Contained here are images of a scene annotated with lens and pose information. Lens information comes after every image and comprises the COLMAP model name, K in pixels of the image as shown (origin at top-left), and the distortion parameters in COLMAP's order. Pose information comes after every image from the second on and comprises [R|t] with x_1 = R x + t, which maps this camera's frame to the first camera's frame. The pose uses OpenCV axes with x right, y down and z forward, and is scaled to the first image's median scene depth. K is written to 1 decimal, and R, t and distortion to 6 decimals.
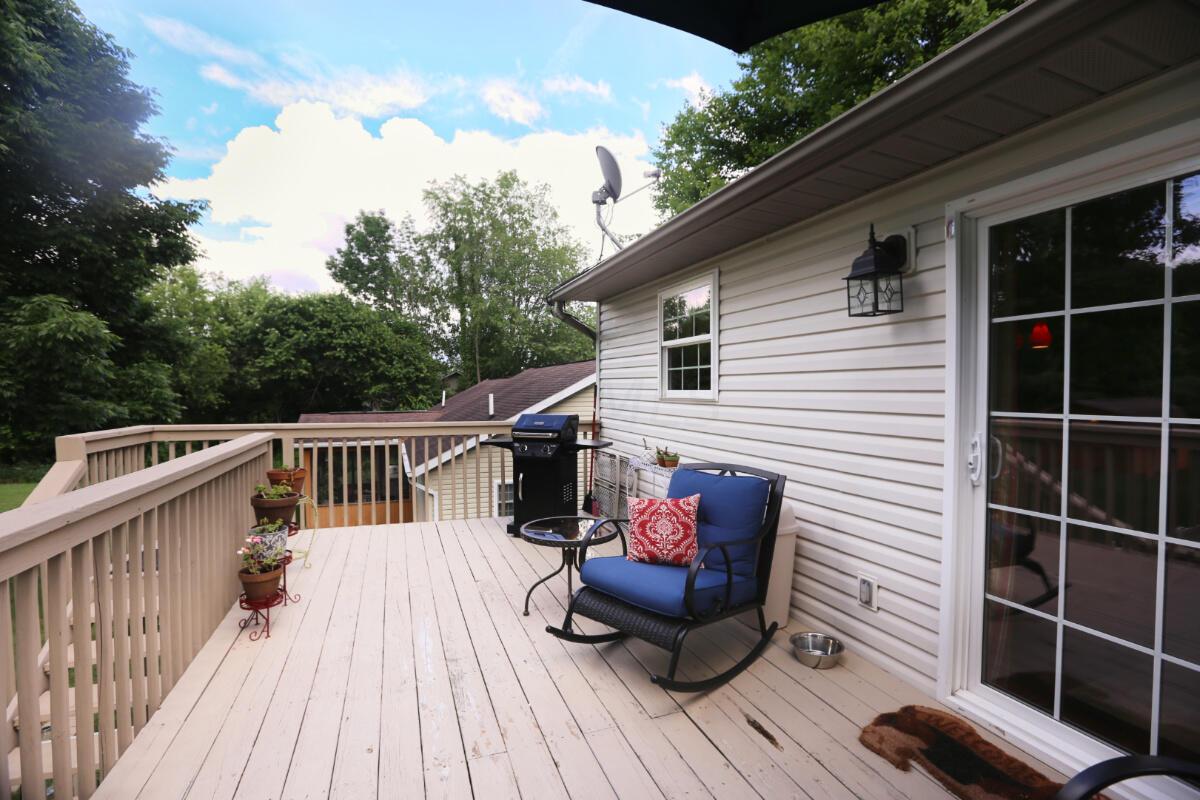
lens RADIAL K [[553.2, 0, 600.0], [0, 553.2, 400.0], [0, 0, 1]] dist [-0.070035, 0.036960]
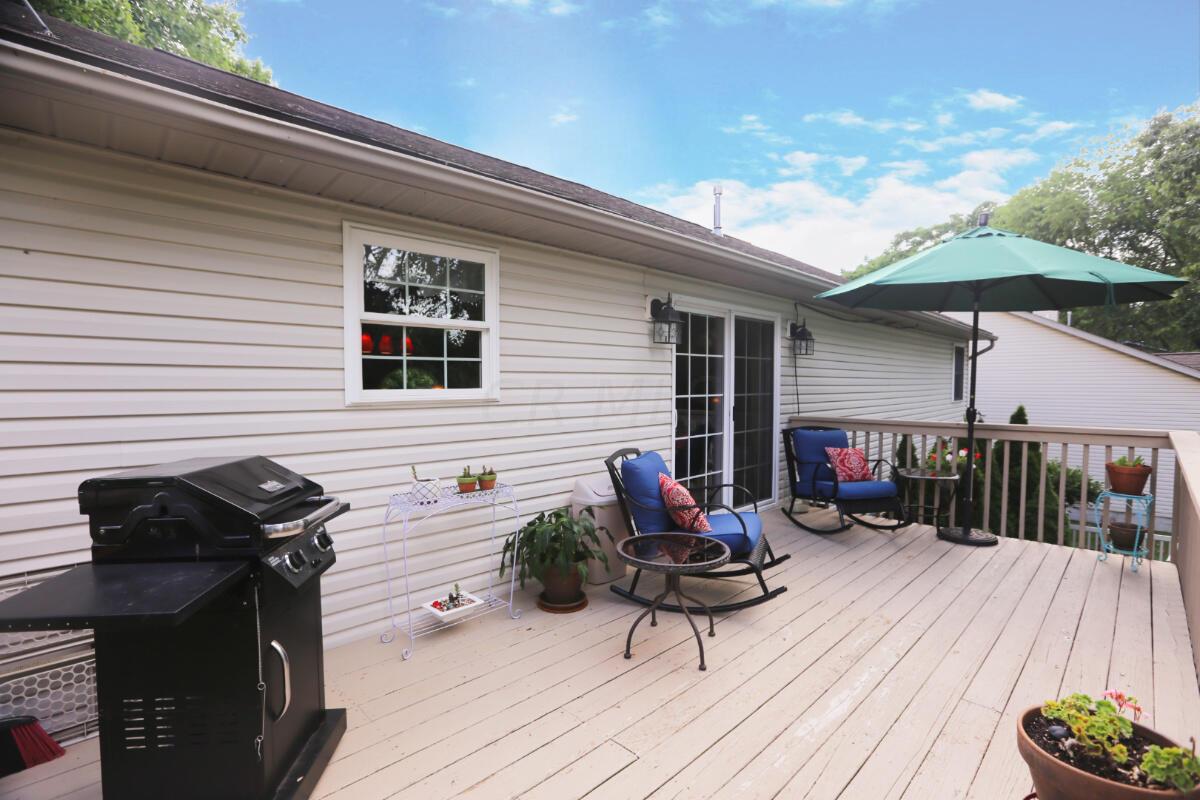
lens RADIAL K [[553.2, 0, 600.0], [0, 553.2, 400.0], [0, 0, 1]] dist [-0.070035, 0.036960]
pose [[-0.403512, -0.032237, 0.914406, -0.886469], [0.018091, 0.998903, 0.043199, -0.046038], [-0.914796, 0.033973, -0.402486, 1.617381]]
